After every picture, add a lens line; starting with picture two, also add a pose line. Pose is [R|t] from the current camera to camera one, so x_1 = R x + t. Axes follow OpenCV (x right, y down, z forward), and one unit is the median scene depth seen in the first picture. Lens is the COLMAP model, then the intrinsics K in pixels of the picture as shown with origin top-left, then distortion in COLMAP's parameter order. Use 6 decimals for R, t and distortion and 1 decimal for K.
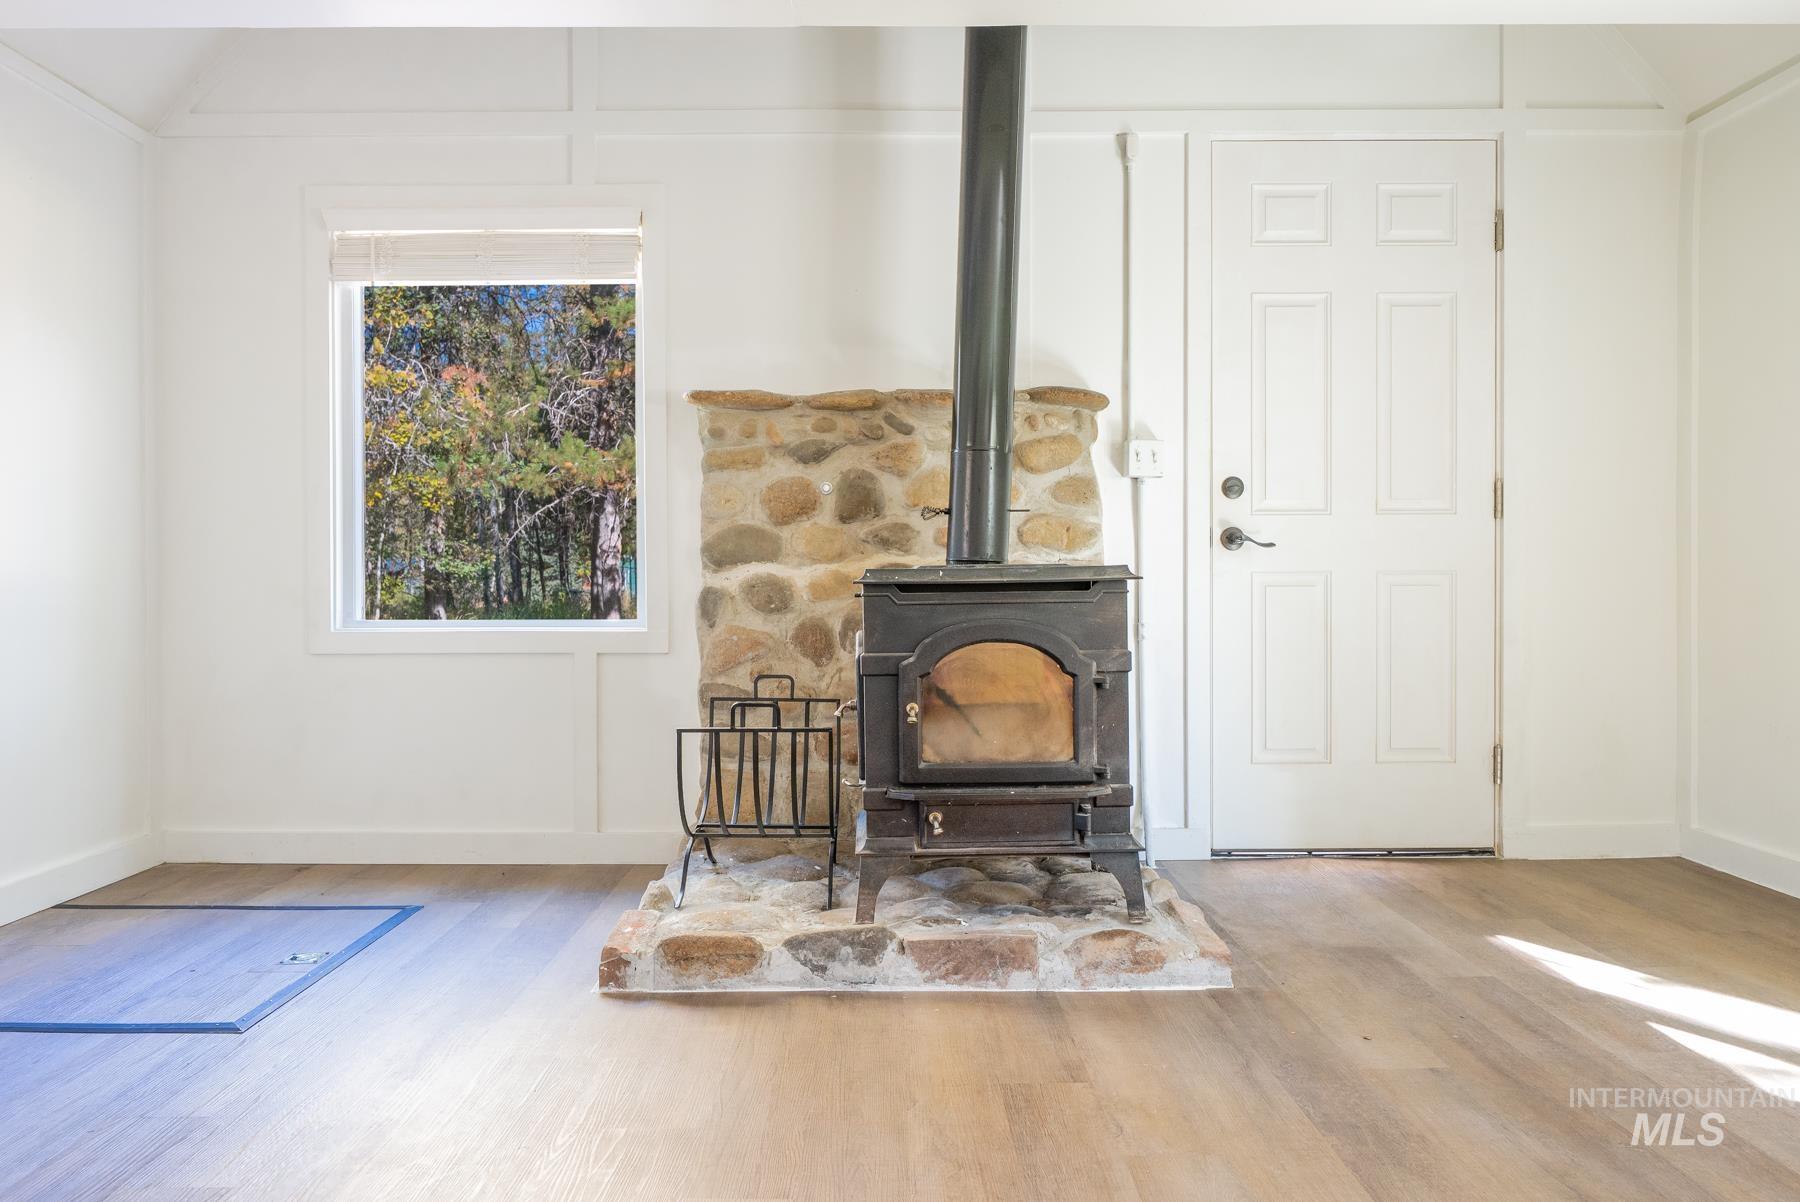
lens RADIAL K [[1196.9, 0, 887.7], [0, 1196.9, 602.0], [0, 0, 1]] dist [0.000467, -0.000084]
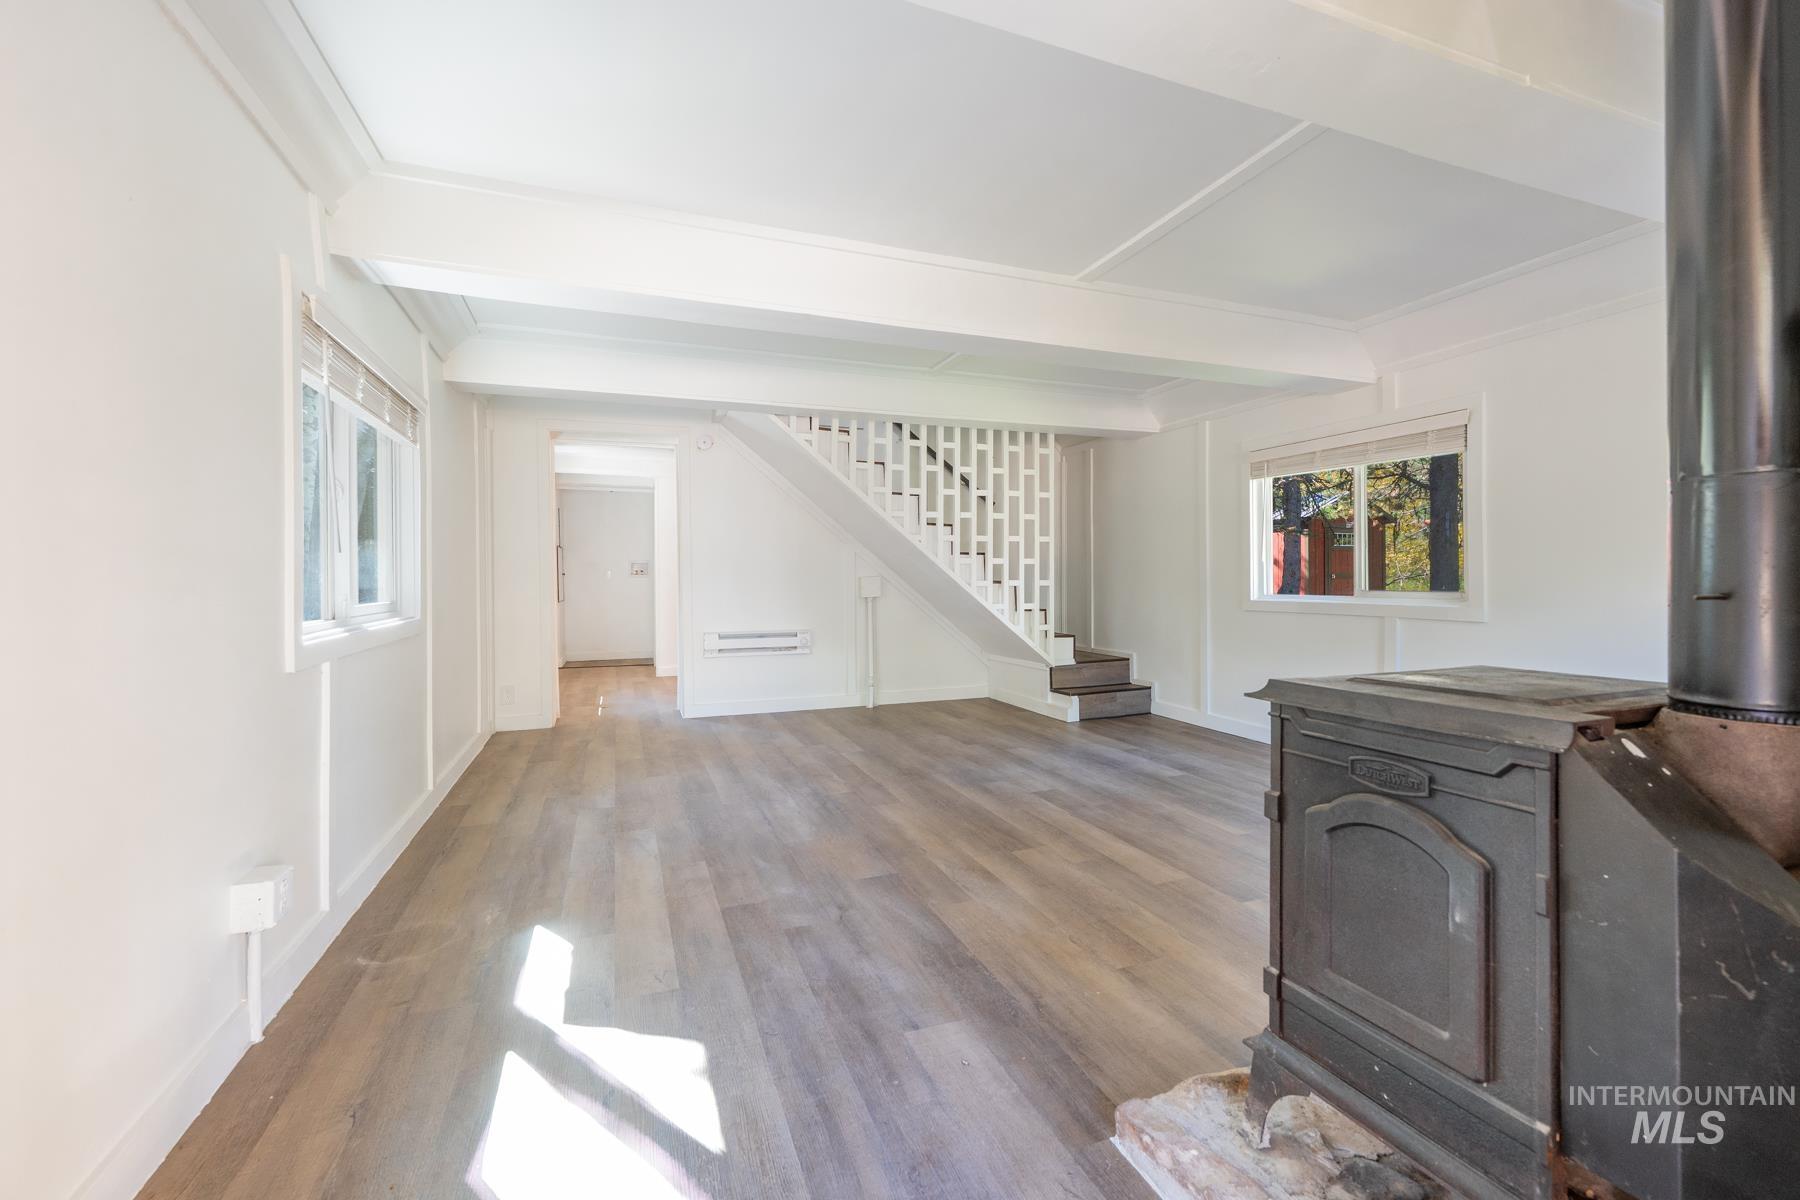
lens RADIAL K [[728.4, 0, 895.4], [0, 728.4, 583.0], [0, 0, 1]] dist [-0.000248, -0.000192]
pose [[-0.933324, 0.013388, -0.358785, 0.508718], [0.004257, 0.999647, 0.026226, -0.091056], [0.359009, 0.022950, -0.933052, 1.160250]]
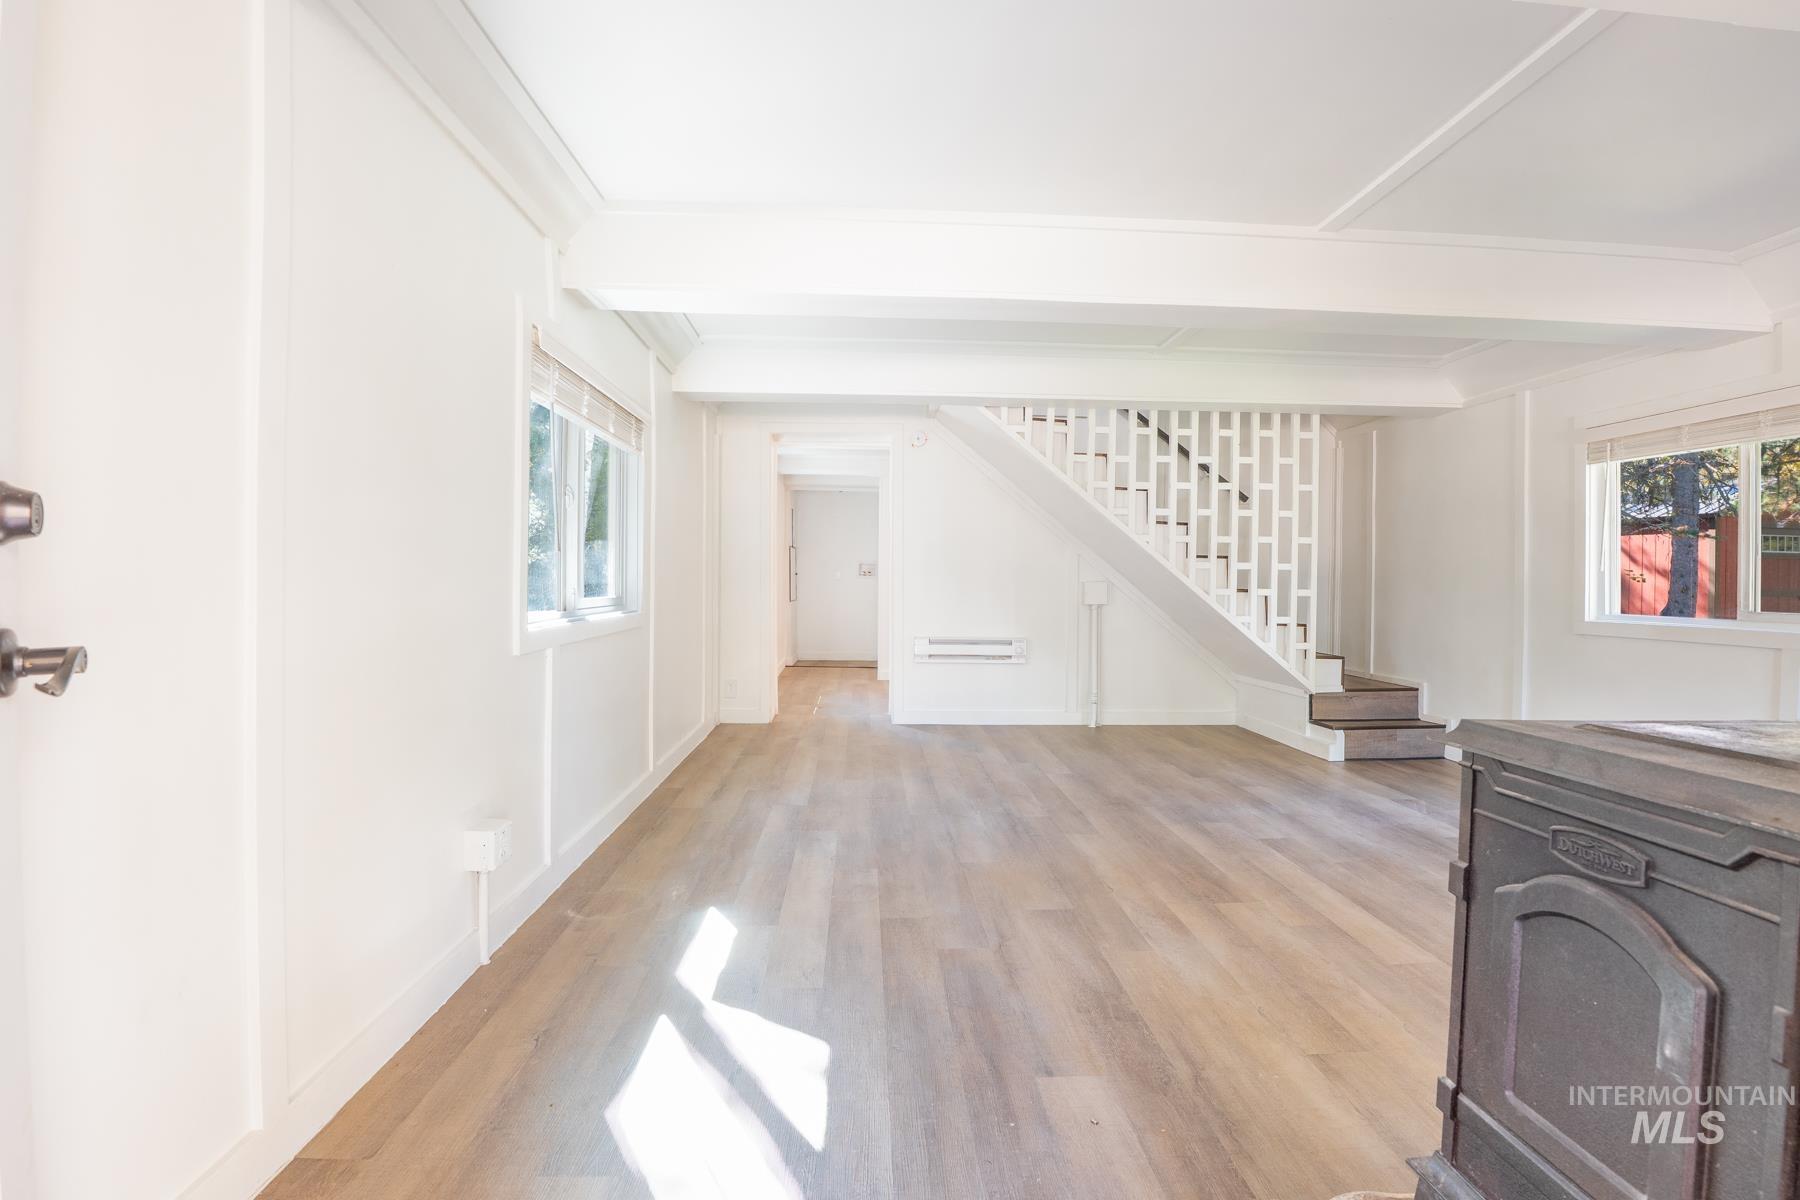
lens RADIAL K [[789.4, 0, 902.4], [0, 789.4, 589.7], [0, 0, 1]] dist [-0.037310, 0.001089]
pose [[-0.998715, -0.006196, -0.050305, 0.432368], [-0.007724, 0.999513, 0.030248, -0.091175], [0.050093, 0.030598, -0.998276, 1.181597]]
